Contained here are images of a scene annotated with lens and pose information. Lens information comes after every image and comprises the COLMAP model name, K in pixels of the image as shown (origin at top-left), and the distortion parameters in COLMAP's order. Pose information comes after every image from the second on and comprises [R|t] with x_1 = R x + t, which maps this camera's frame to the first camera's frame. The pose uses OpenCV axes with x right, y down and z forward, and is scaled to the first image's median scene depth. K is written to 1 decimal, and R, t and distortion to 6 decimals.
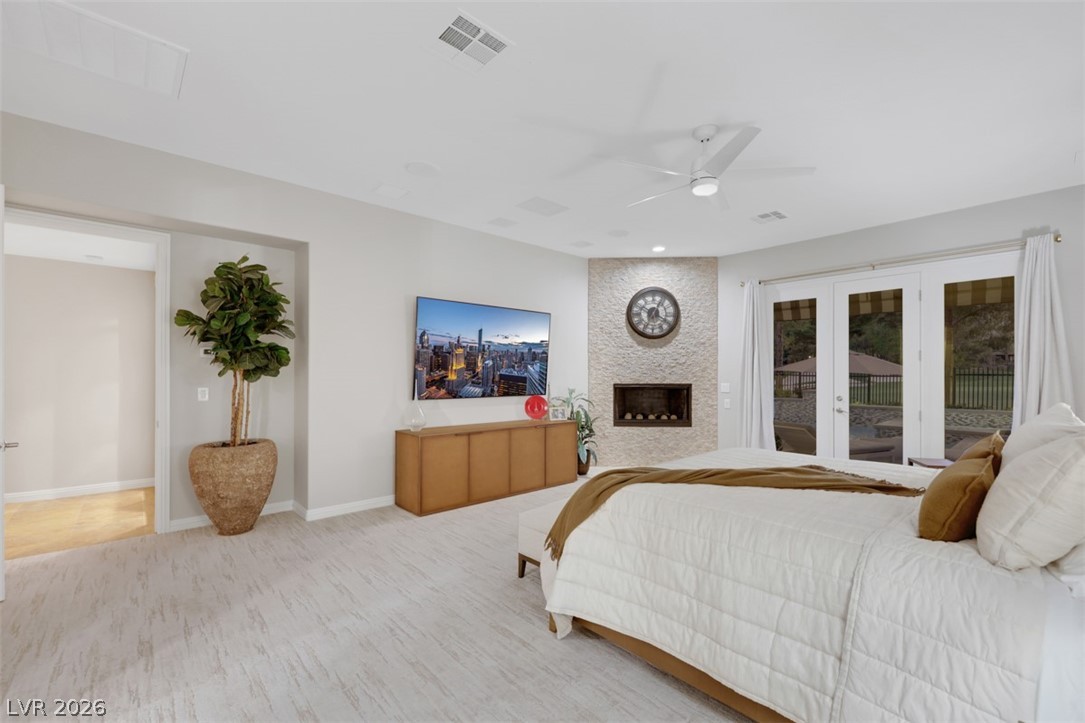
lens RADIAL K [[449.9, 0, 528.9], [0, 449.9, 372.8], [0, 0, 1]] dist [0.002638, 0.000445]
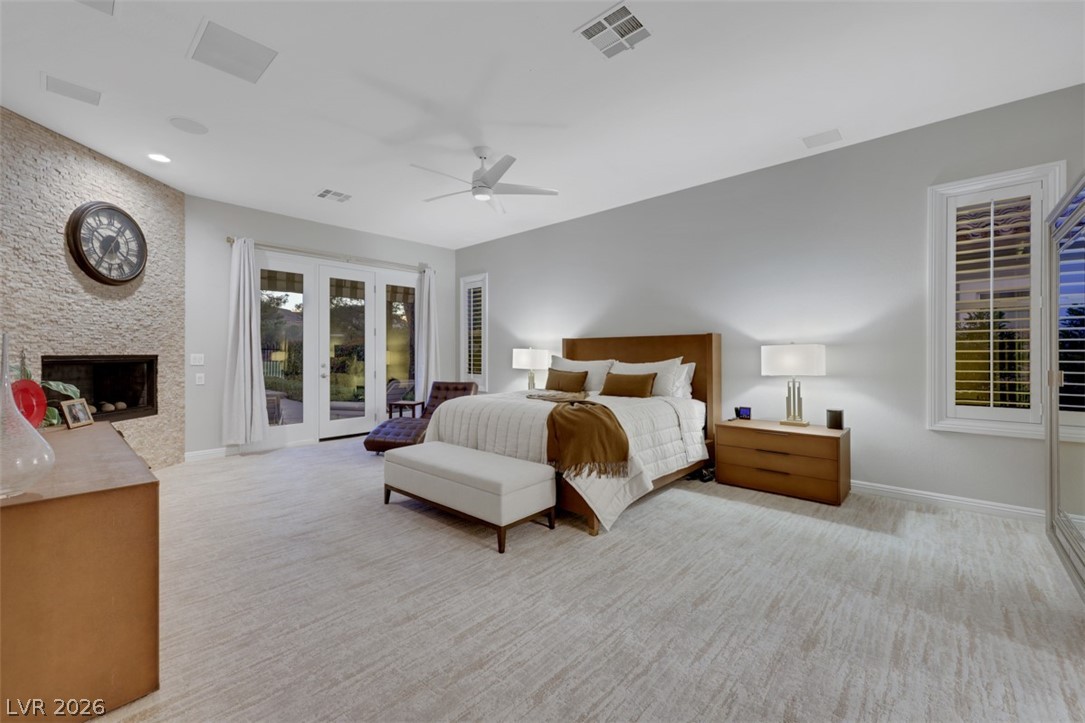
lens RADIAL K [[449.9, 0, 541.6], [0, 449.9, 355.4], [0, 0, 1]] dist [0.002638, 0.000445]
pose [[-0.110303, -0.005379, 0.993883, -0.428746], [-0.004867, 0.999976, 0.004872, 0.018391], [-0.993886, -0.004300, -0.110327, 0.463057]]
